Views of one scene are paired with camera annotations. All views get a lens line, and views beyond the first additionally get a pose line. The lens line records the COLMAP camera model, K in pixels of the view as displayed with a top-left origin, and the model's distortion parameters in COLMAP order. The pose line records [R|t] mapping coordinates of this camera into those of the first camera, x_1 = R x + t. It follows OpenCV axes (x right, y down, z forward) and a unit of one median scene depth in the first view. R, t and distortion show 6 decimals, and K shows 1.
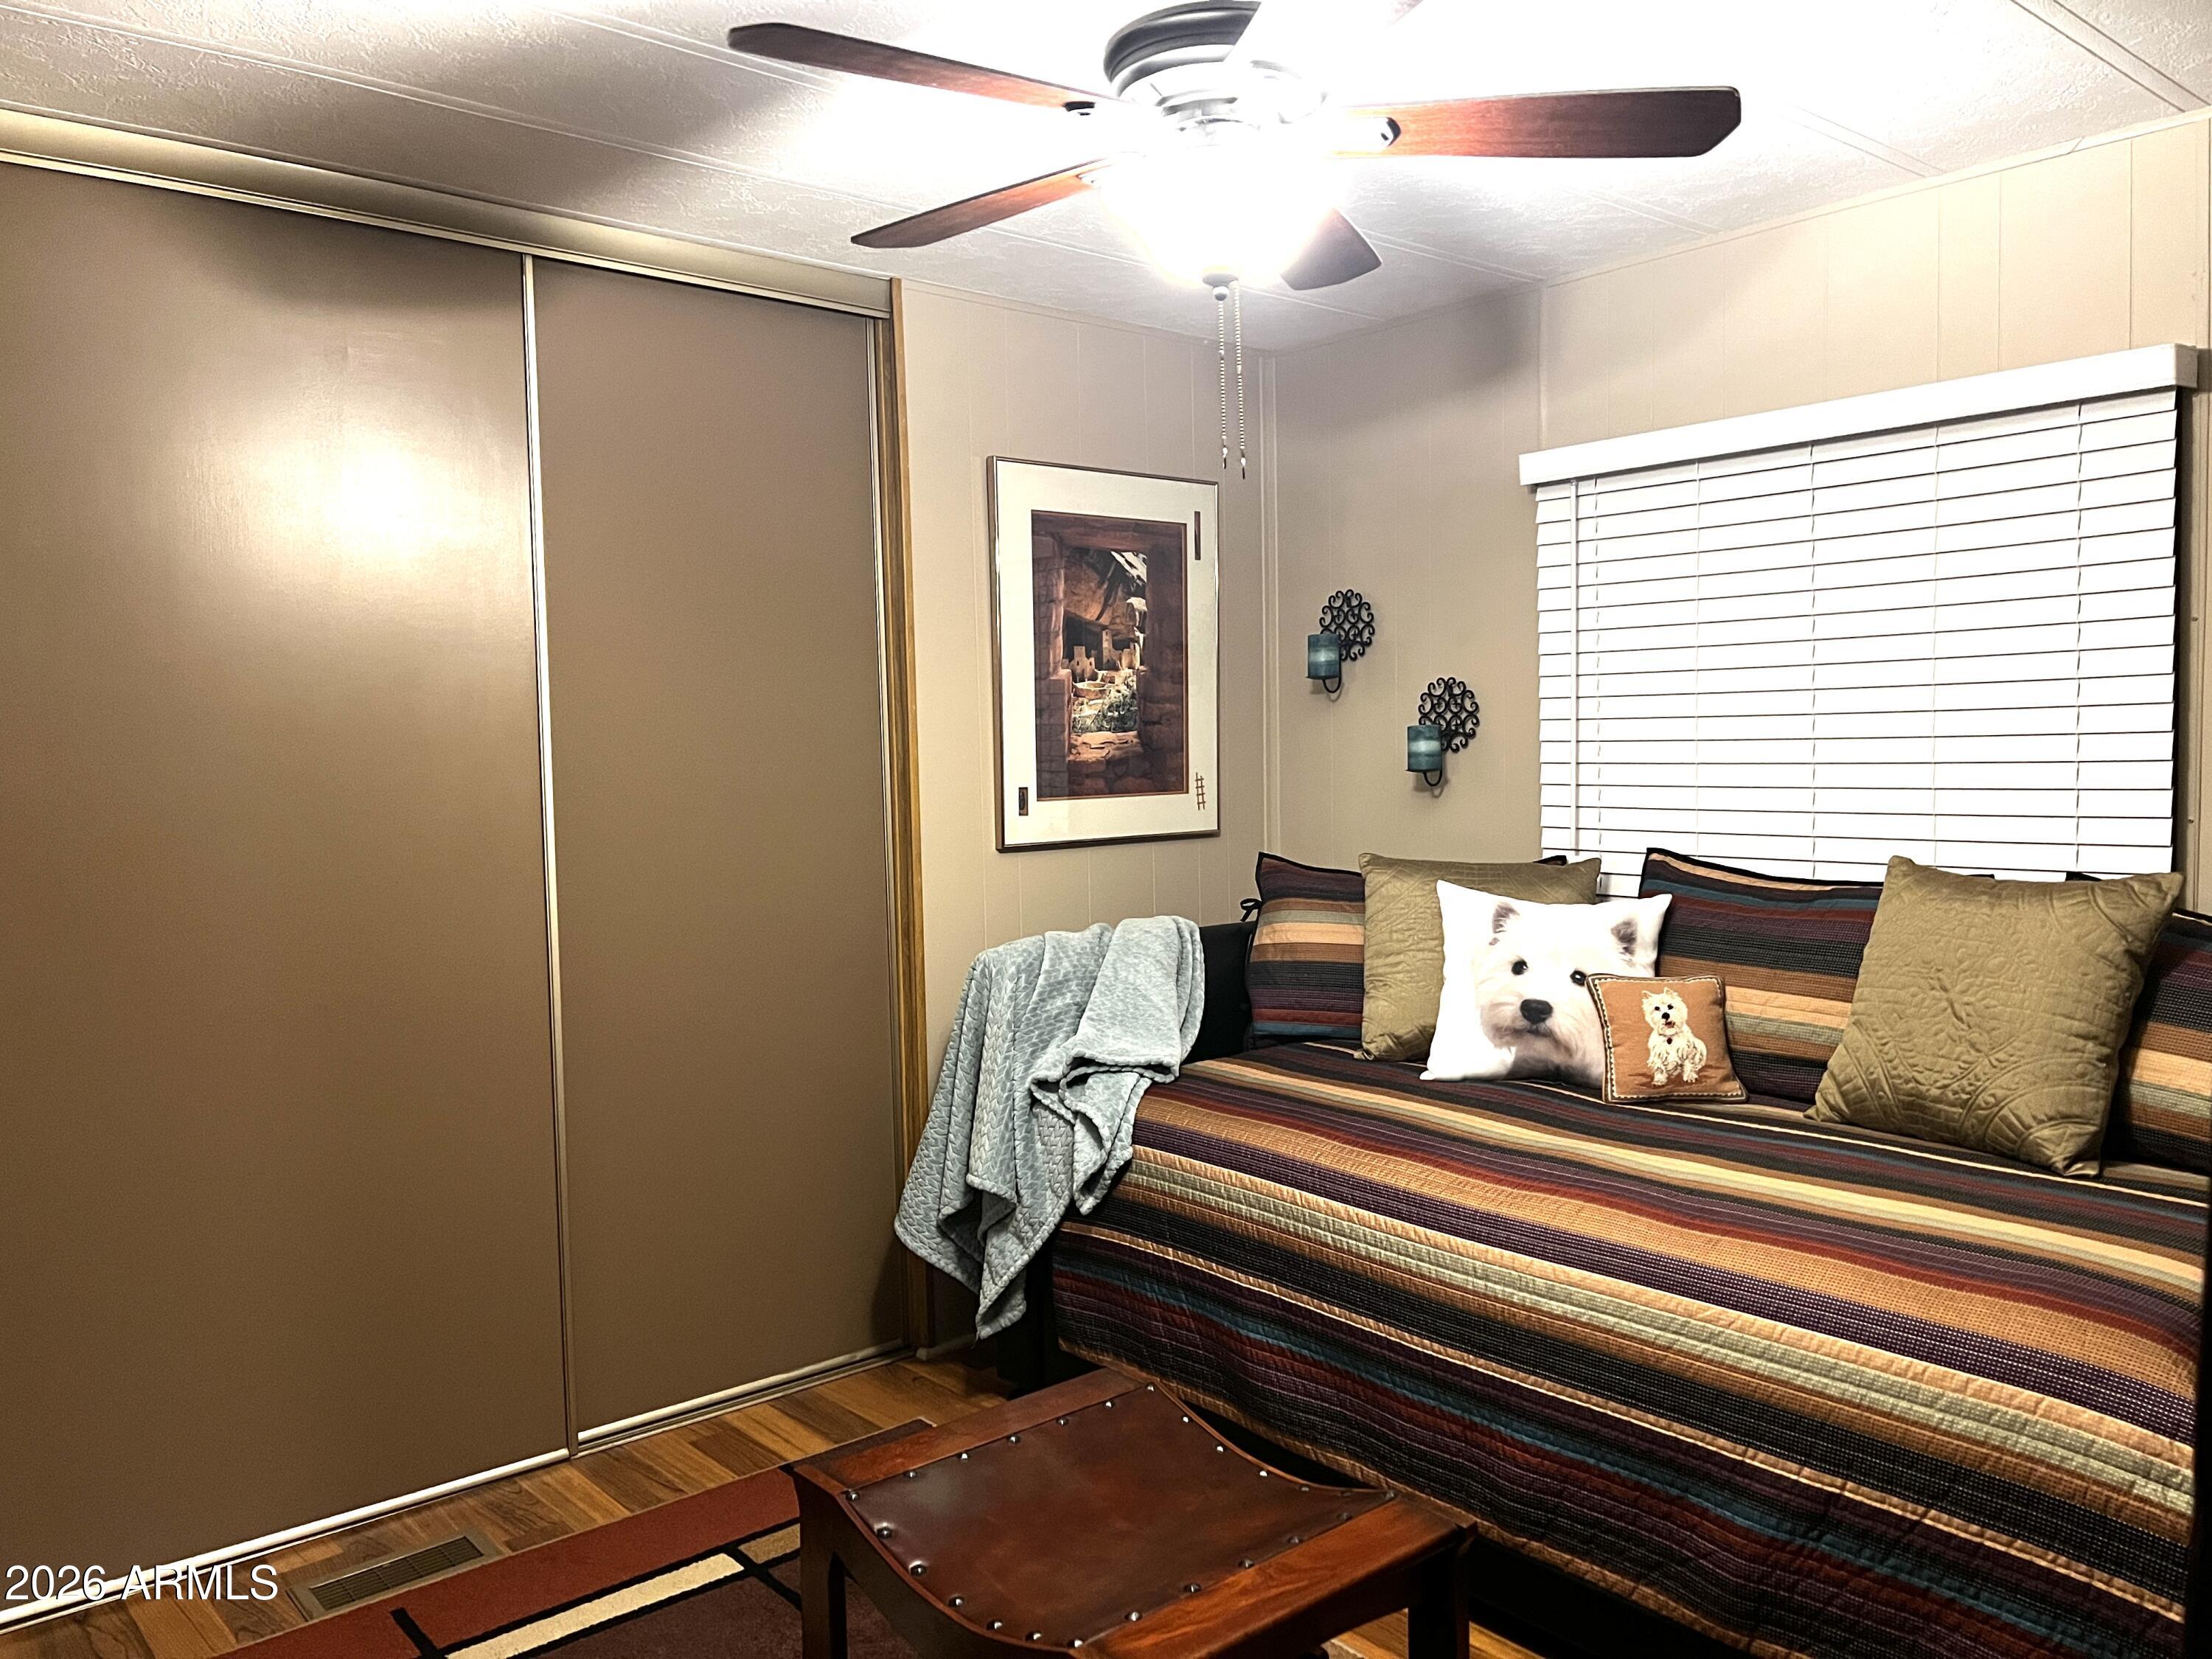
lens RADIAL K [[1659.6, 0, 1089.6], [0, 1659.6, 839.0], [0, 0, 1]] dist [0.064398, -0.116717]
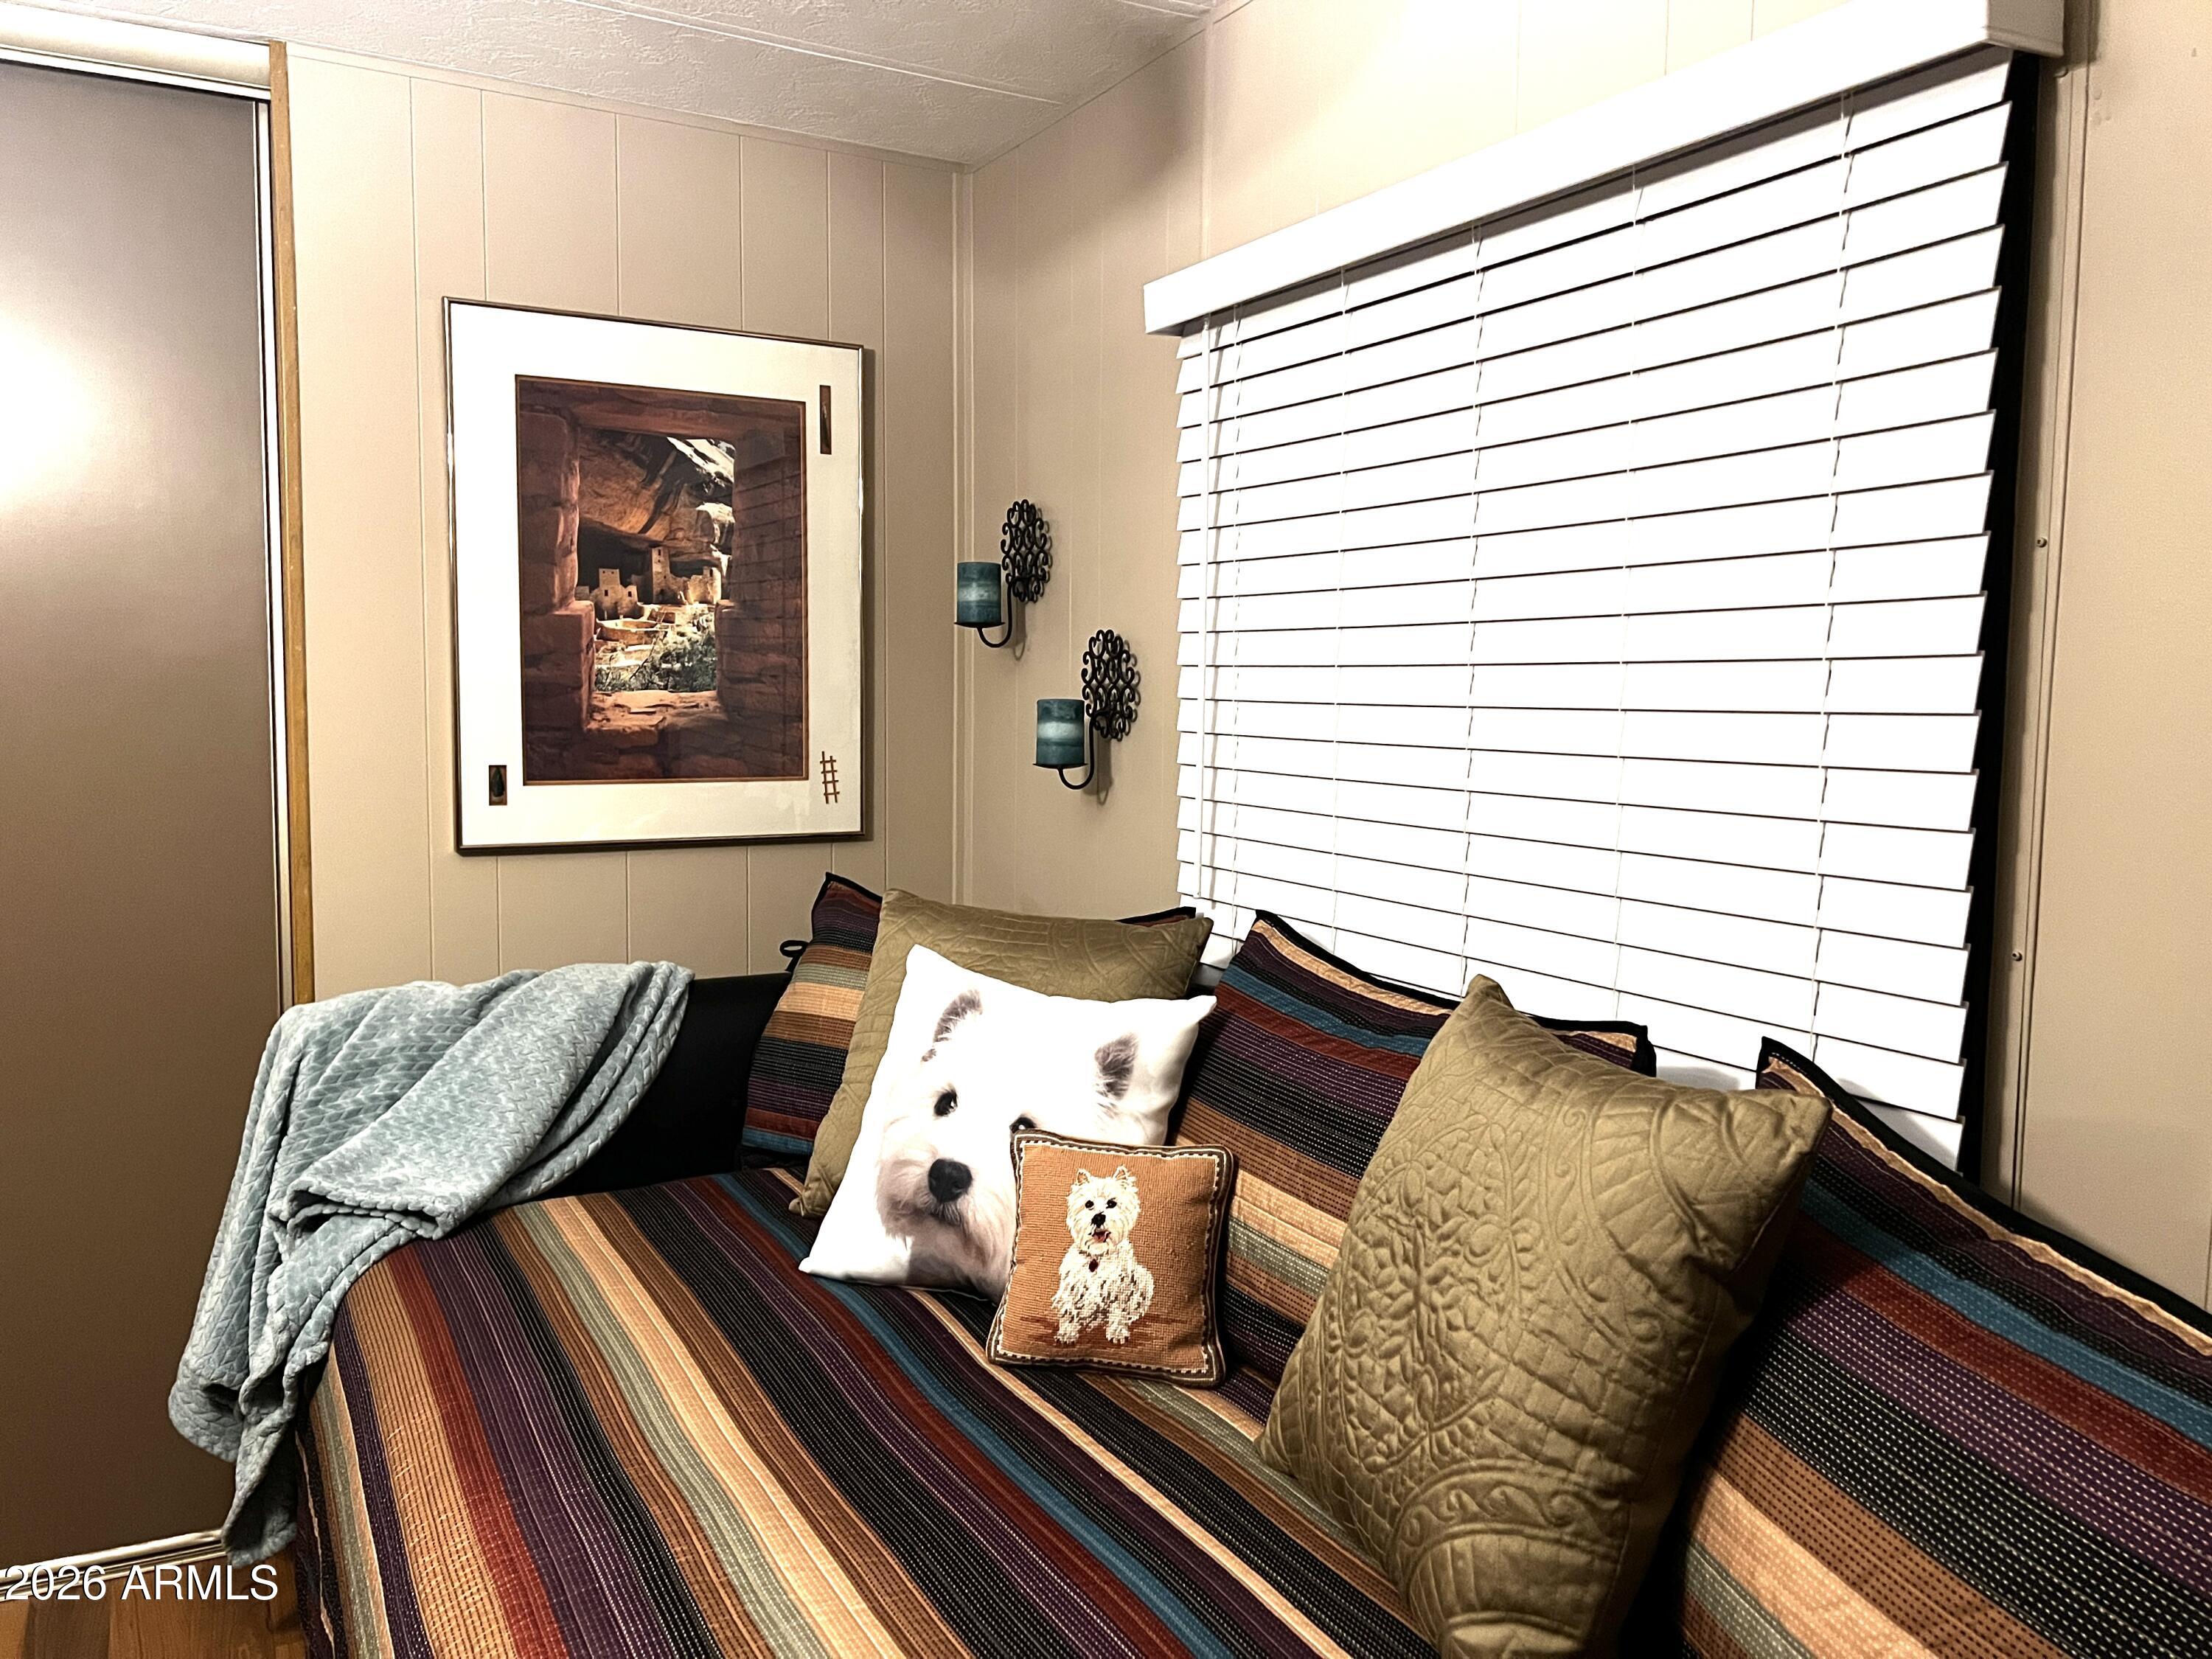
lens RADIAL K [[1659.6, 0, 1140.9], [0, 1659.6, 822.2], [0, 0, 1]] dist [0.064398, -0.116717]
pose [[0.983994, 0.046430, -0.172046, 0.422574], [-0.042382, 0.998733, 0.027128, -0.045136], [0.173088, -0.019402, 0.984715, 0.406820]]
